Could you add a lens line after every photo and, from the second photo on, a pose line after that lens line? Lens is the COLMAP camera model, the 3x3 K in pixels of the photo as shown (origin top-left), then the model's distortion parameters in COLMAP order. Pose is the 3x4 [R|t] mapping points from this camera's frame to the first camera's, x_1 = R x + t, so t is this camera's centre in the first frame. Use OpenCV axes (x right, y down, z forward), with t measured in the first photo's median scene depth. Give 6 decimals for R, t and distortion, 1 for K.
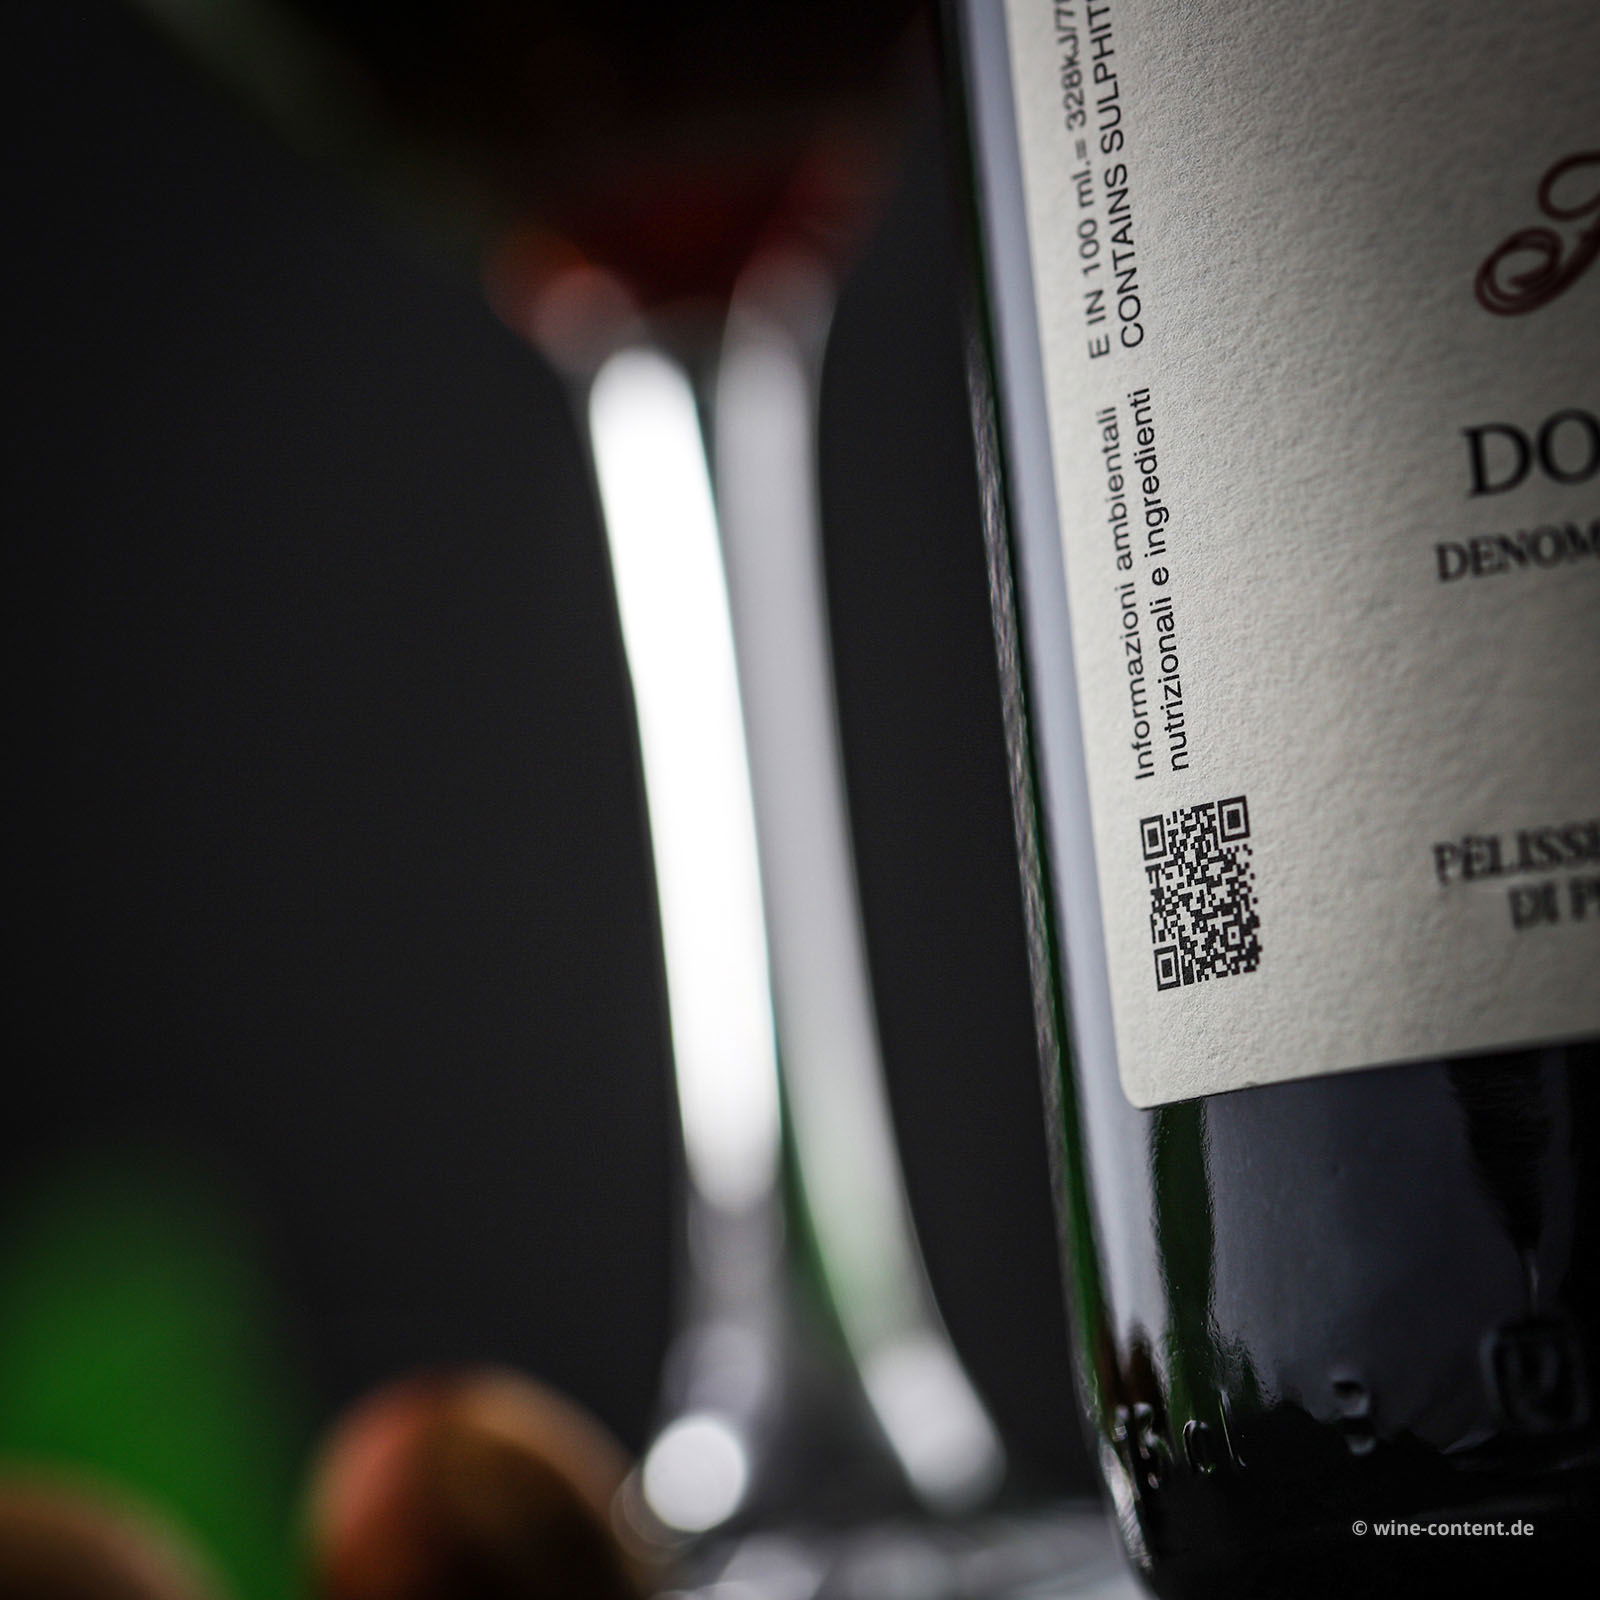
lens RADIAL K [[8809.8, 0, 800.0], [0, 8809.8, 800.0], [0, 0, 1]] dist [-0.152127, 9.309756]
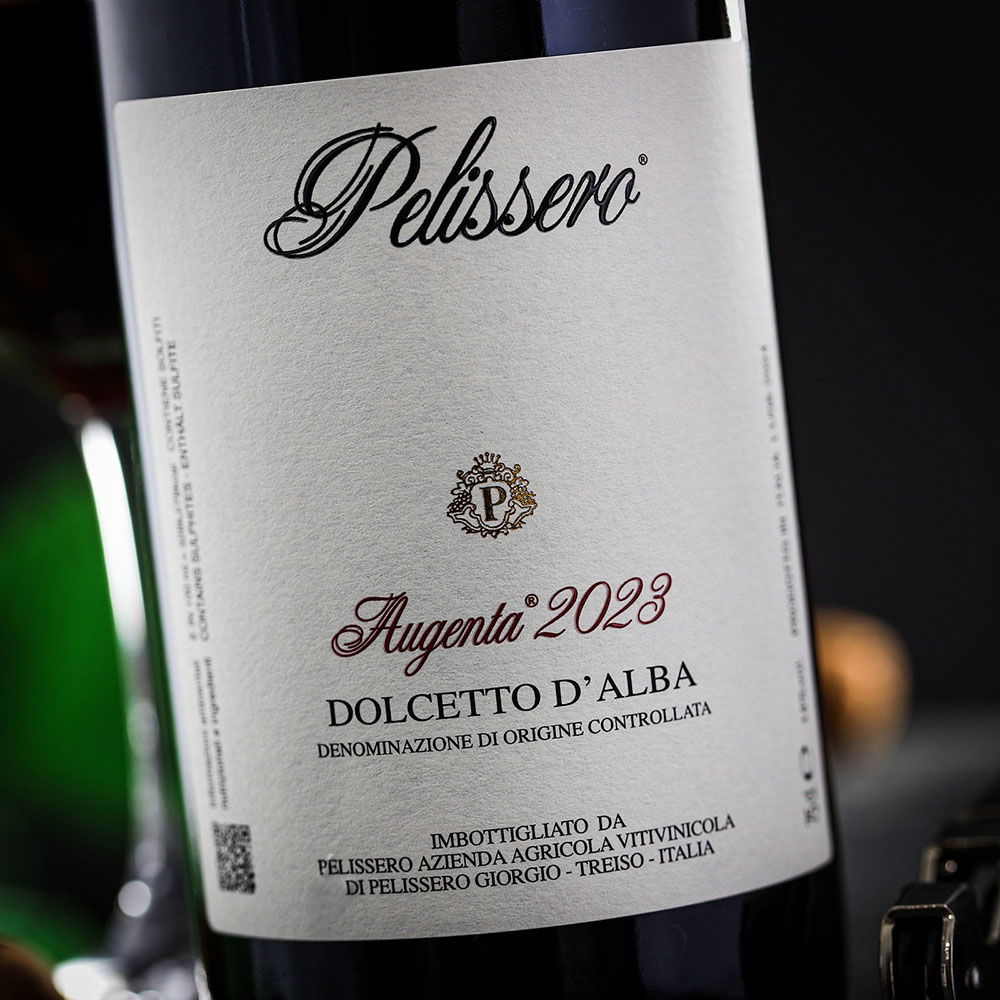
lens RADIAL K [[5506.1, 0, 500.0], [0, 5506.1, 500.0], [0, 0, 1]] dist [-0.152127, 9.309756]
pose [[0.999926, -0.010119, 0.006705, 0.113706], [0.008667, 0.981873, 0.189340, -0.393102], [-0.008499, -0.189268, 0.981889, -0.536799]]
